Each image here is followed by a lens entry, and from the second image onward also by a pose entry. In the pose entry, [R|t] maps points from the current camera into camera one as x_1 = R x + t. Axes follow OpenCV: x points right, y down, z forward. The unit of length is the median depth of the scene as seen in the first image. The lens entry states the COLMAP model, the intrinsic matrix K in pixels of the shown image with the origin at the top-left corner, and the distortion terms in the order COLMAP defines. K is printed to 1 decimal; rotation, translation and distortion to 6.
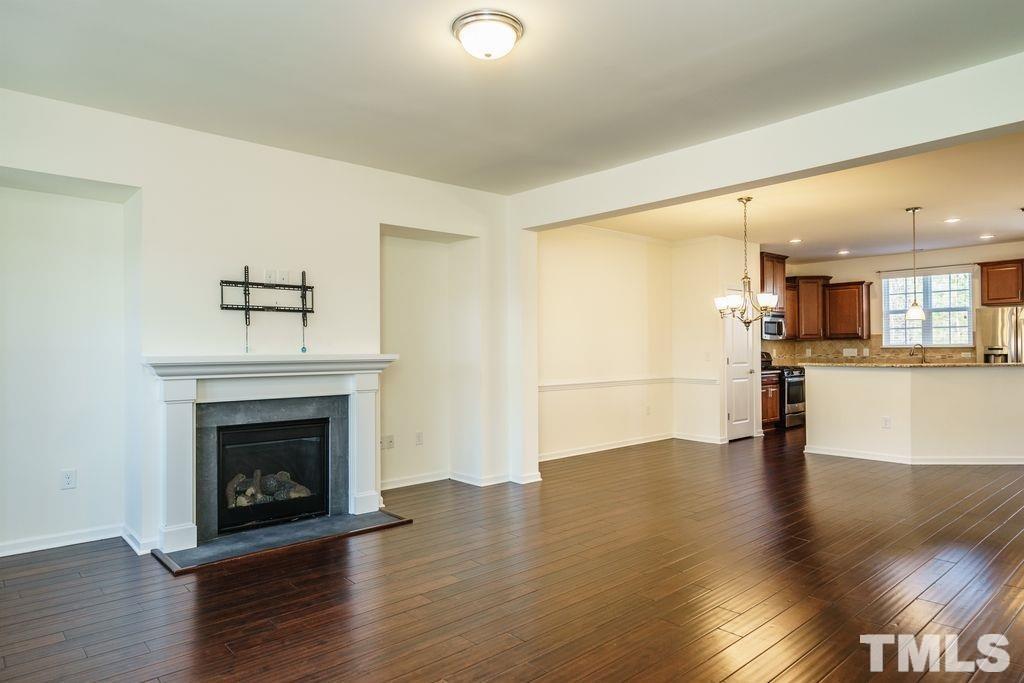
lens RADIAL K [[616.1, 0, 495.2], [0, 616.1, 342.4], [0, 0, 1]] dist [-0.005239, -0.001722]
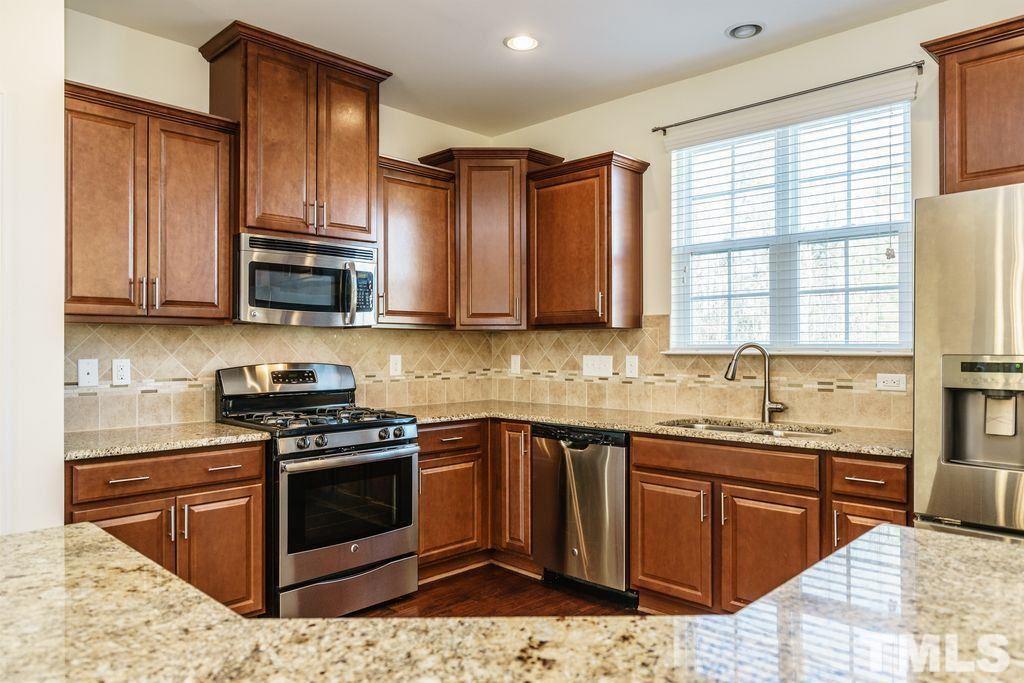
lens RADIAL K [[688.8, 0, 512.0], [0, 688.8, 341.5], [0, 0, 1]] dist [0.003225, 0.001793]
pose [[0.995503, 0.009126, 0.094290, 0.532104], [-0.009260, 0.999957, 0.000979, 0.002295], [-0.094277, -0.001848, 0.995544, 0.659650]]
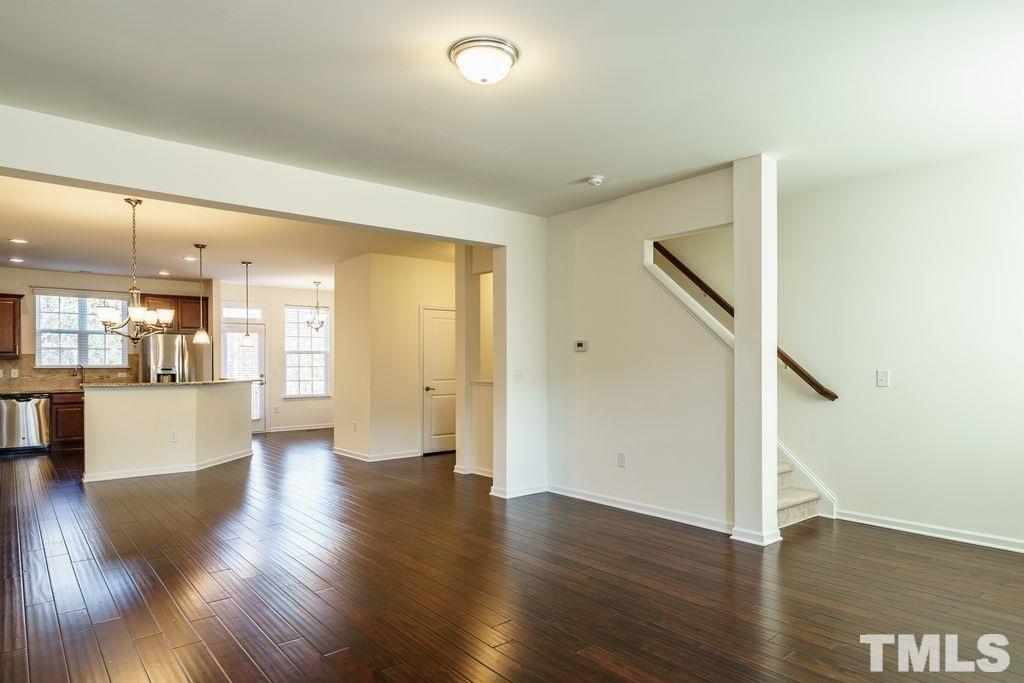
lens RADIAL K [[595.8, 0, 512.9], [0, 595.8, 365.8], [0, 0, 1]] dist [0.003243, 0.000789]
pose [[0.012476, 0.005174, 0.999909, -0.282922], [-0.005653, 0.999971, -0.005104, 0.005501], [-0.999906, -0.005589, 0.012505, 0.275103]]
